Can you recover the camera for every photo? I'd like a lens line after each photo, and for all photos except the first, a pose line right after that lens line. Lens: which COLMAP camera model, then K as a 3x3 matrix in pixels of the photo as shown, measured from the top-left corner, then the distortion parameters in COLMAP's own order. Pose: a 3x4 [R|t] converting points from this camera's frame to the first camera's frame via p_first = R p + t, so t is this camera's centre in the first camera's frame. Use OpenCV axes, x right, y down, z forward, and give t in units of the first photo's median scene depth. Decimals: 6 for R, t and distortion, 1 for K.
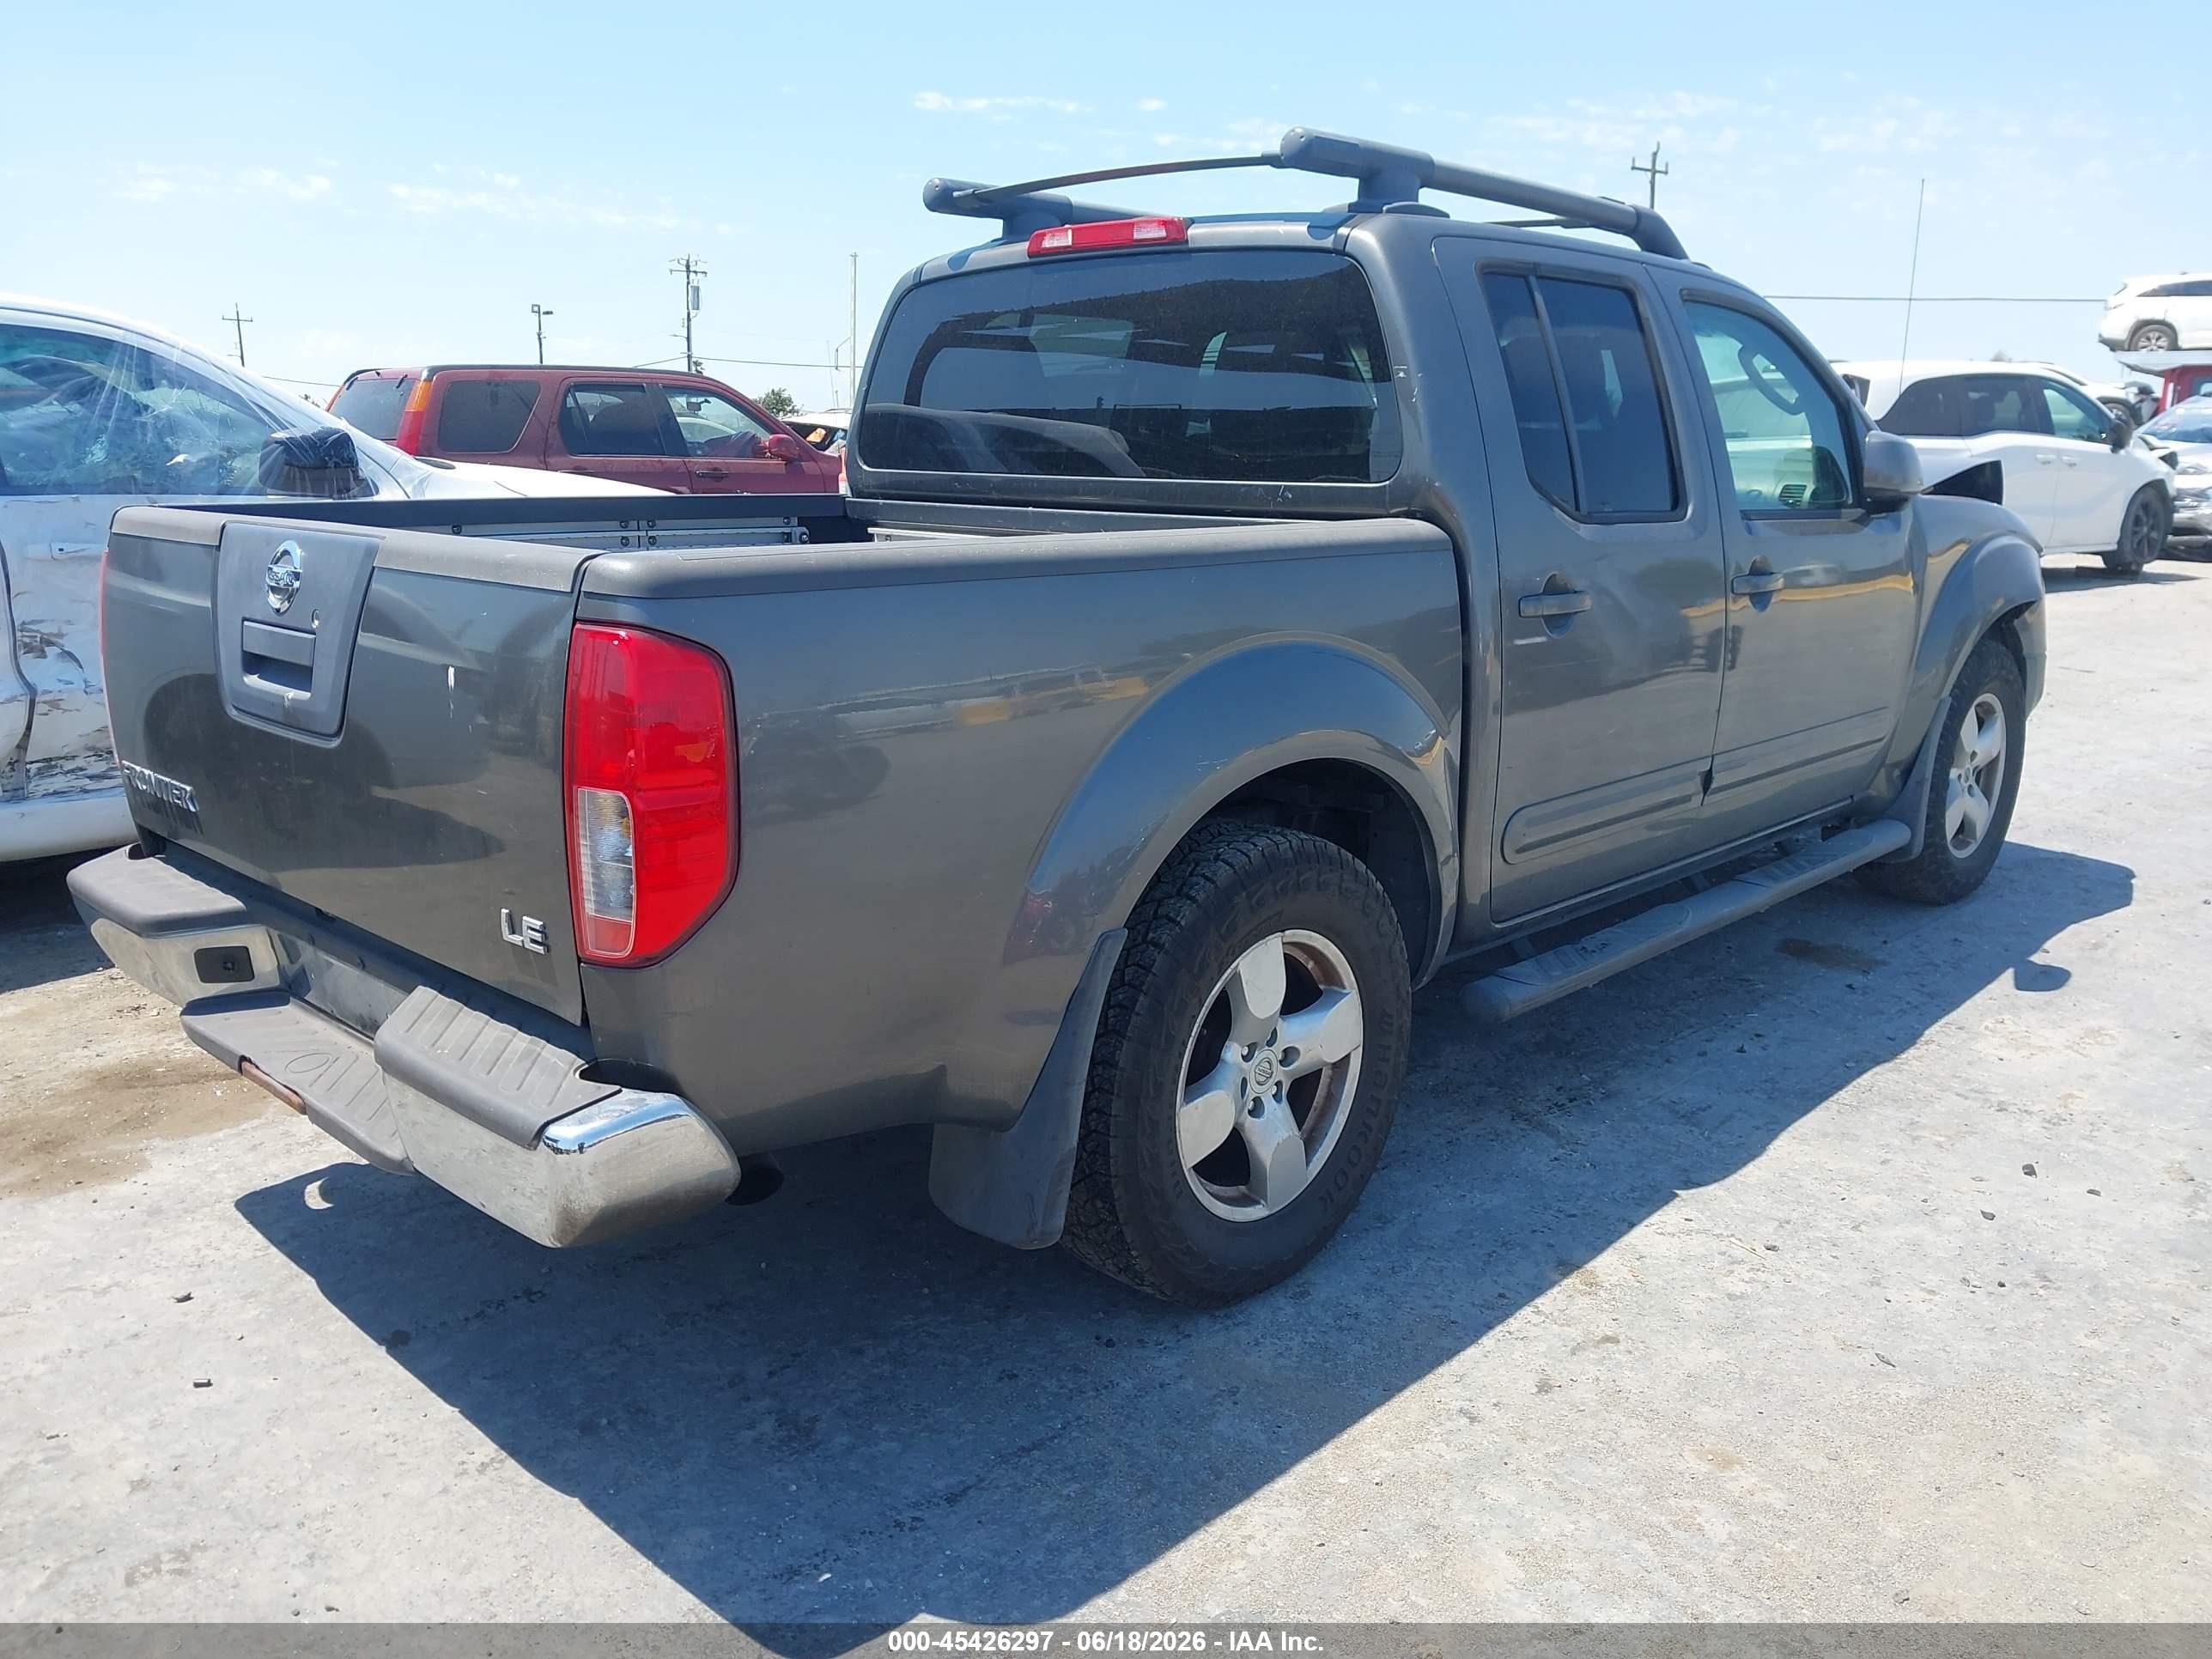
lens RADIAL K [[1882.4, 0, 1106.4], [0, 1882.4, 841.1], [0, 0, 1]] dist [-0.000043, 0.016112]
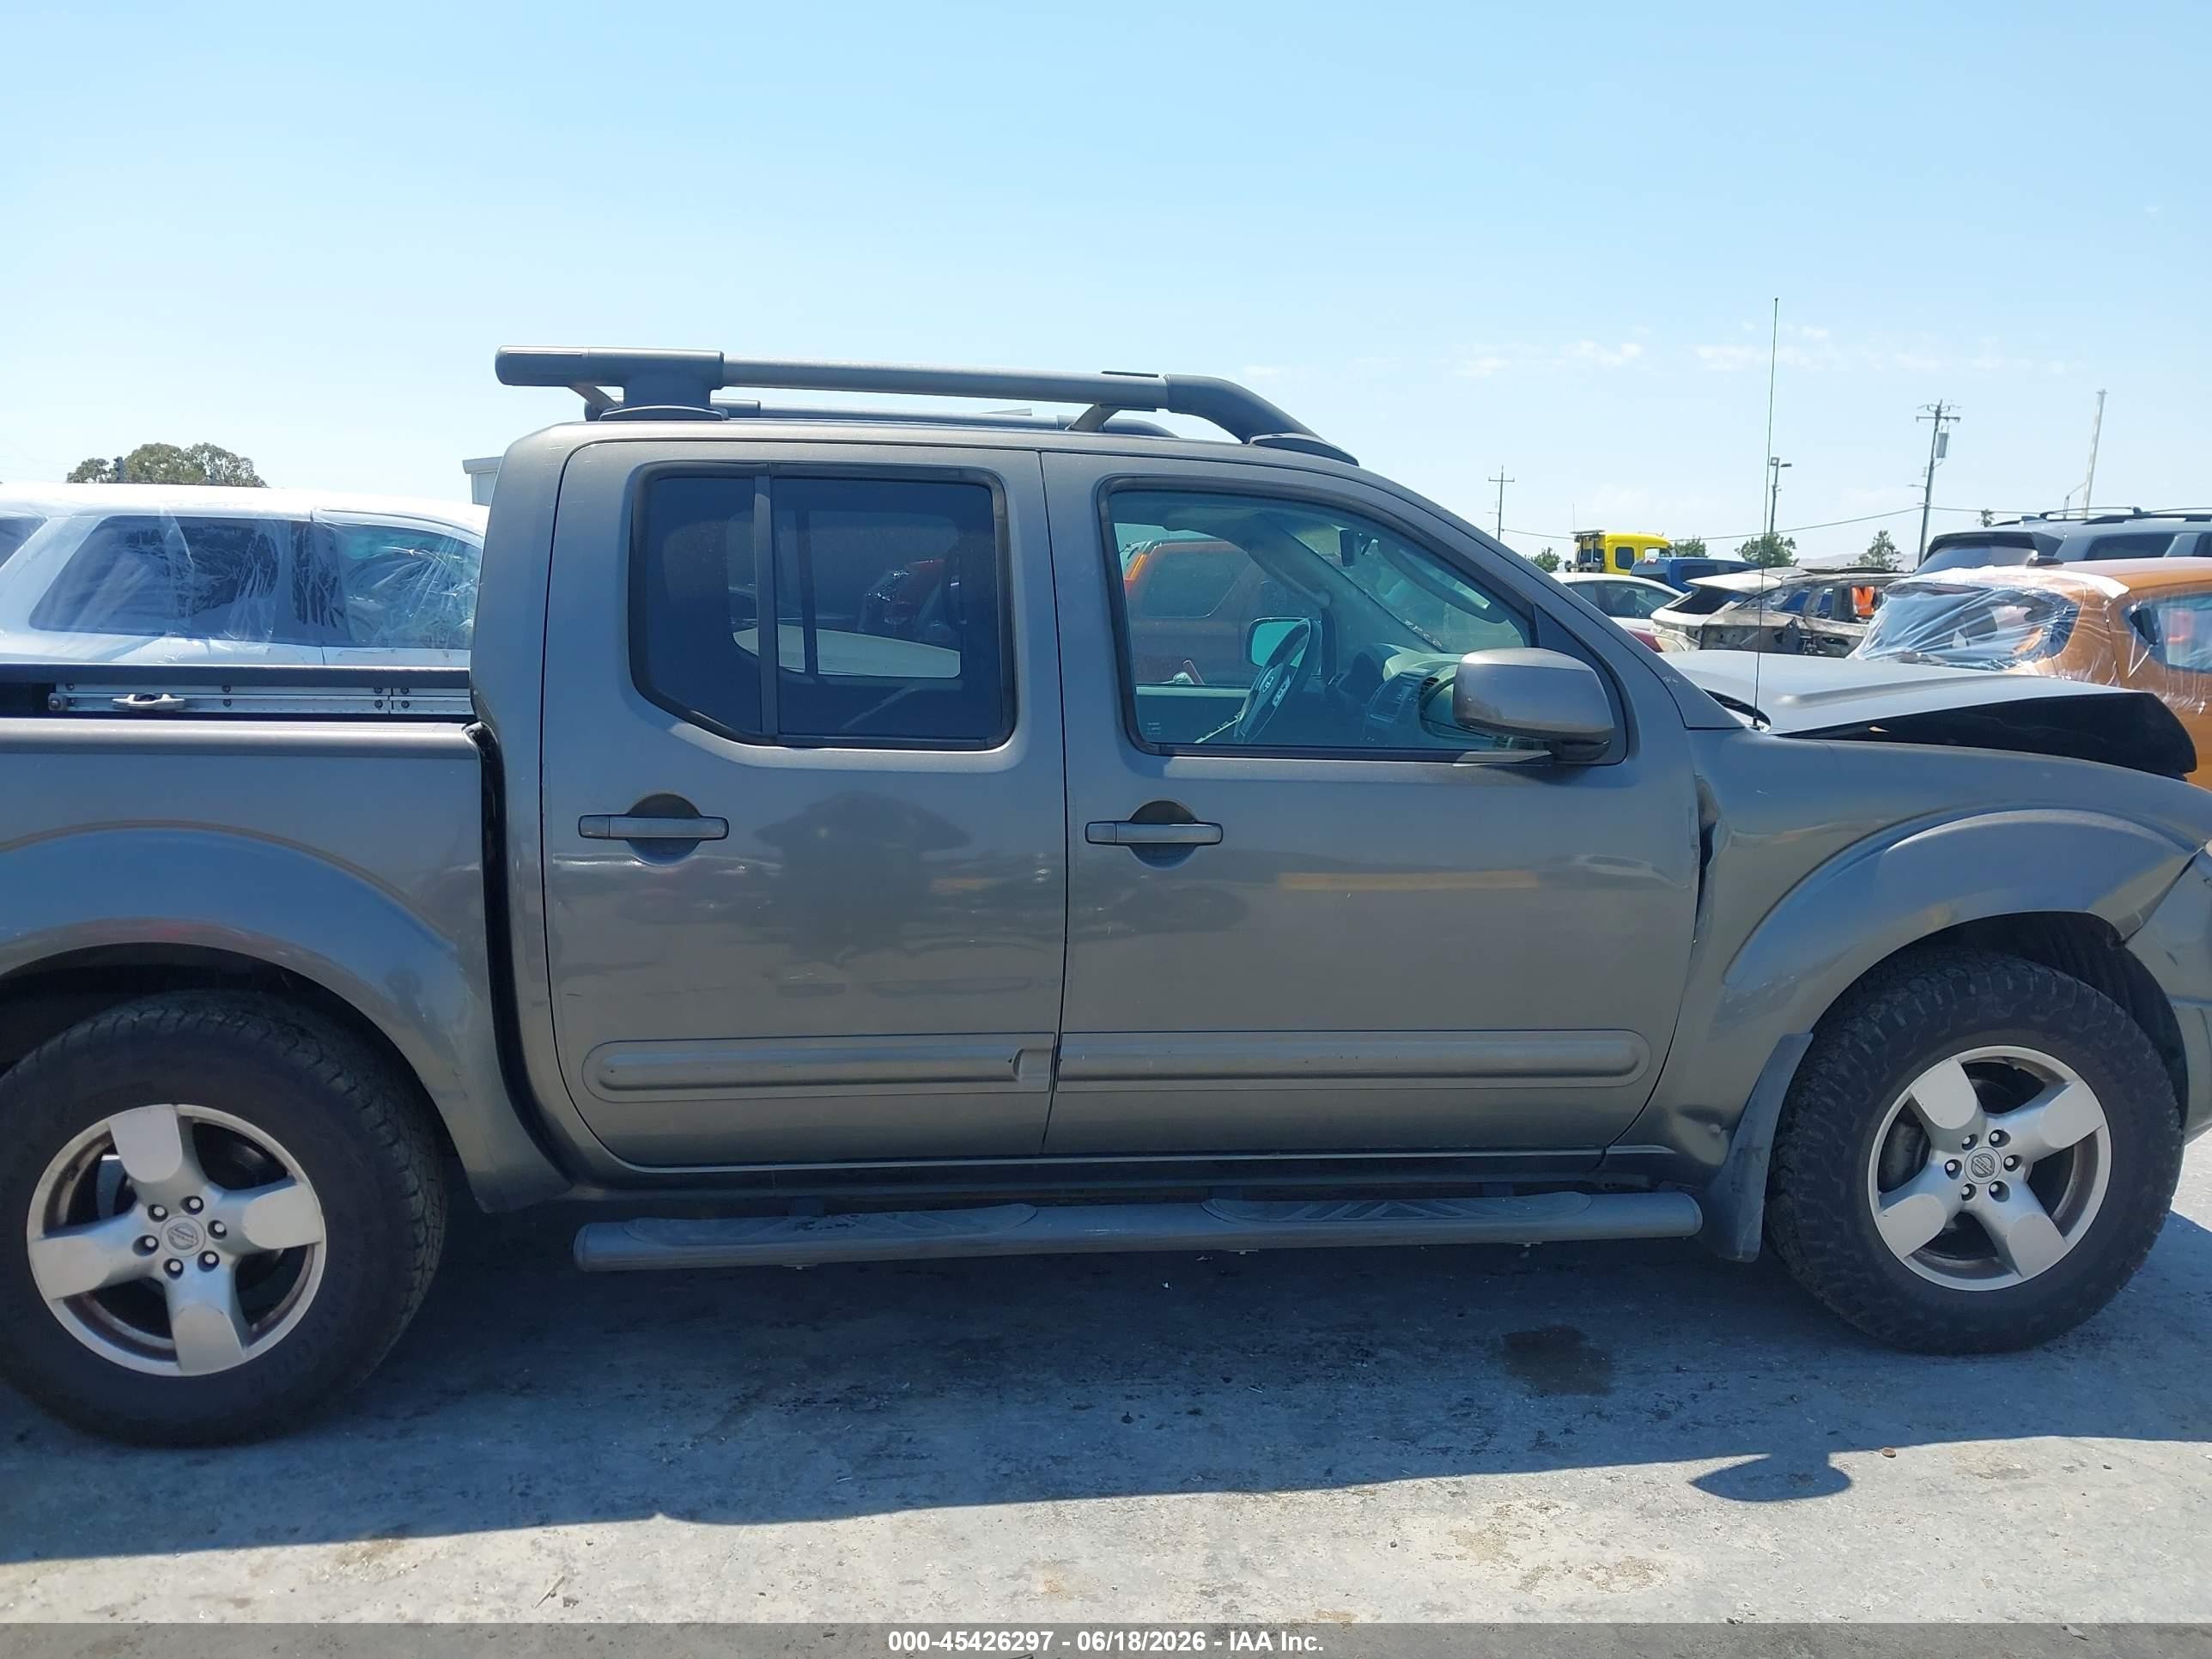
lens RADIAL K [[1882.4, 0, 1106.4], [0, 1882.4, 841.1], [0, 0, 1]] dist [-0.000043, 0.016112]
pose [[0.746380, 0.105232, -0.657148, 0.775489], [-0.153861, 0.987954, -0.016547, -0.107654], [0.647491, 0.113460, 0.753580, 0.348440]]
